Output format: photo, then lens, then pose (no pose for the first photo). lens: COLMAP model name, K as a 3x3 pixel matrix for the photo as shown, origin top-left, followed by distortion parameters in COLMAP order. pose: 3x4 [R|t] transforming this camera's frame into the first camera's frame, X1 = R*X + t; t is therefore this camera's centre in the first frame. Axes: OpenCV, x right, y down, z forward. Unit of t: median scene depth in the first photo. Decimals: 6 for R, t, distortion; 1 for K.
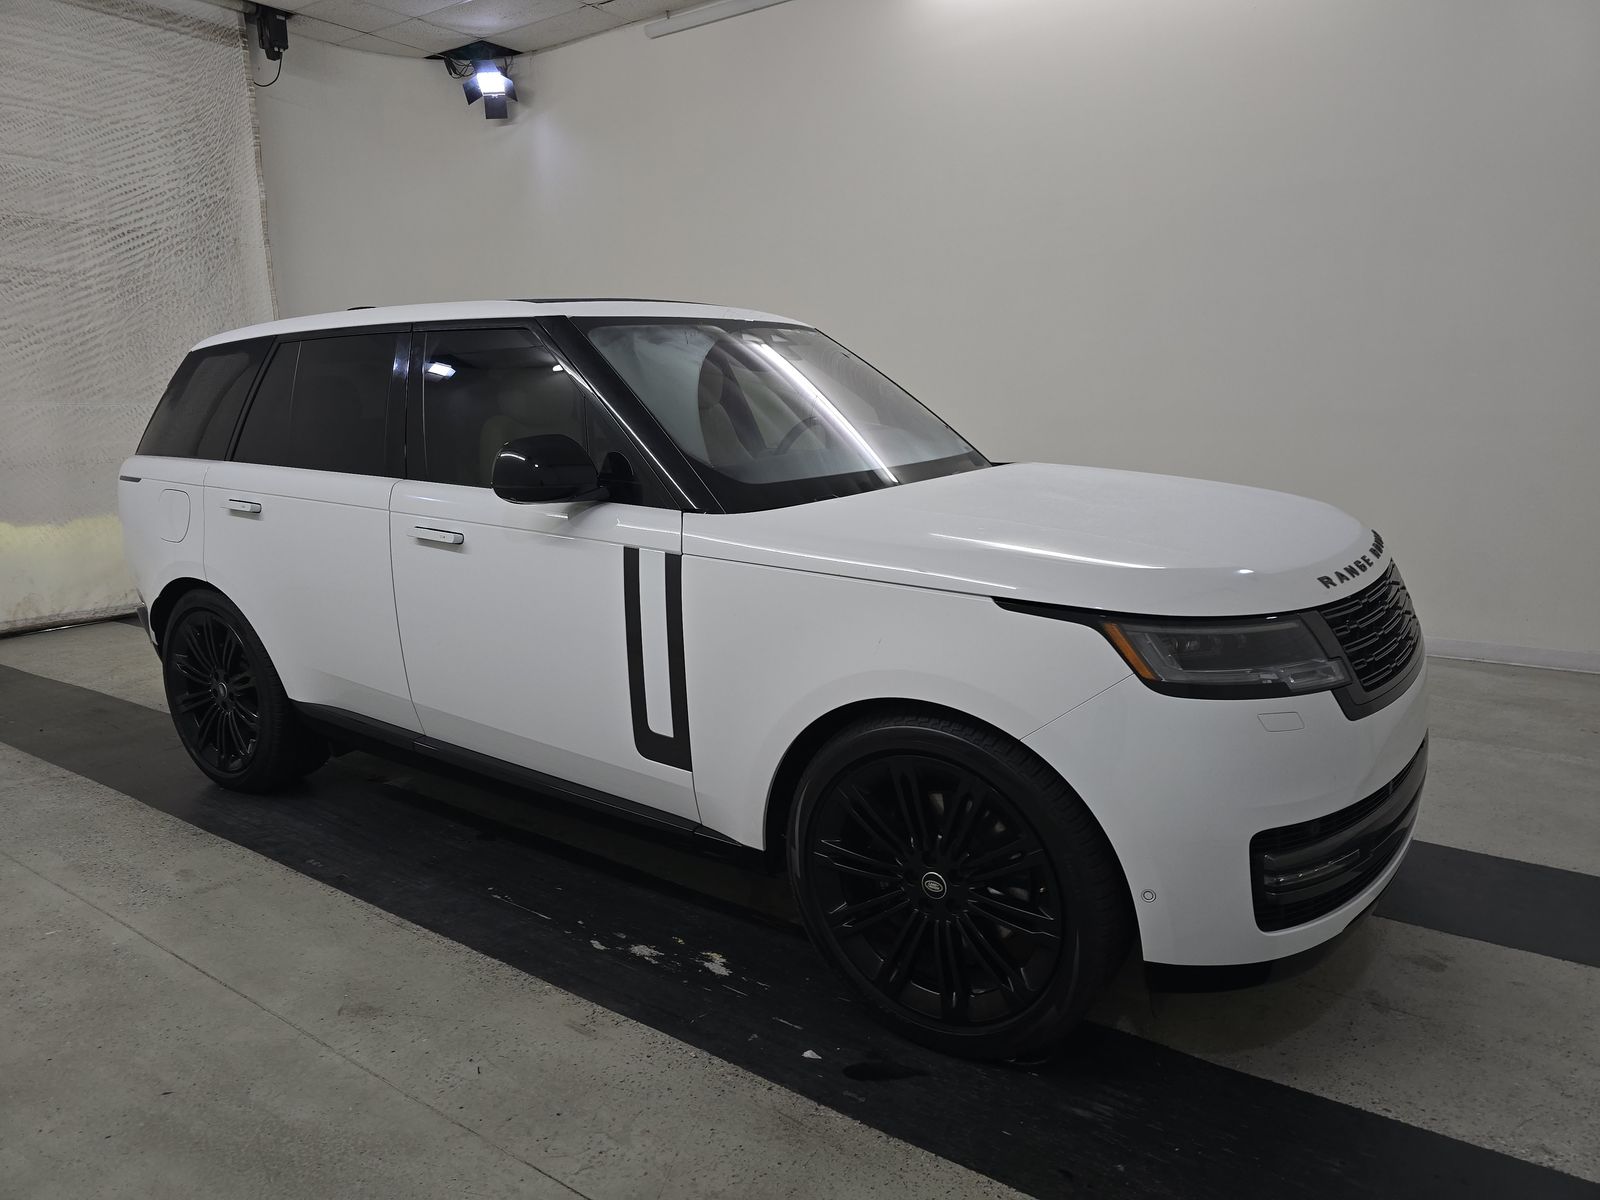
lens RADIAL K [[1081.3, 0, 797.9], [0, 1081.3, 601.5], [0, 0, 1]] dist [0.053698, -0.033275]
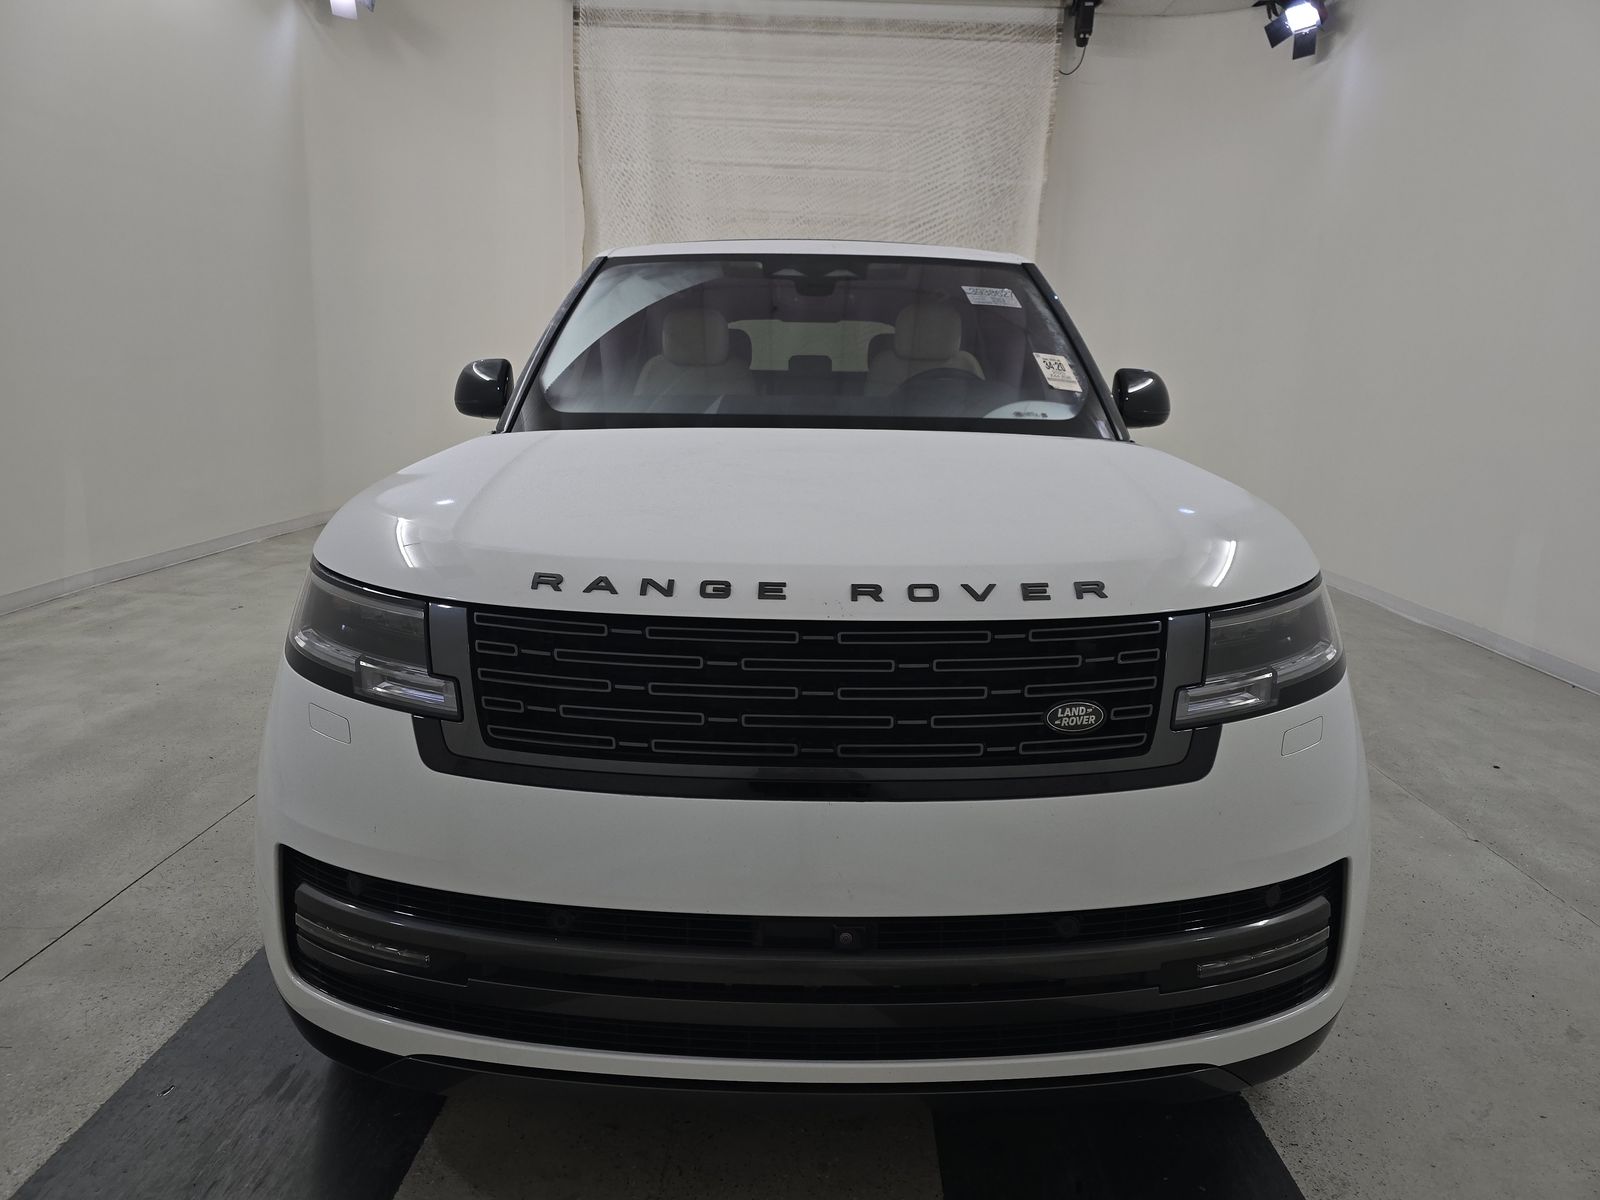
lens RADIAL K [[1081.3, 0, 797.1], [0, 1081.3, 601.1], [0, 0, 1]] dist [0.053698, -0.033275]
pose [[0.556687, 0.202757, -0.805599, 0.347675], [-0.197908, 0.974205, 0.108435, -0.034350], [0.806804, 0.099070, 0.582454, 0.229717]]
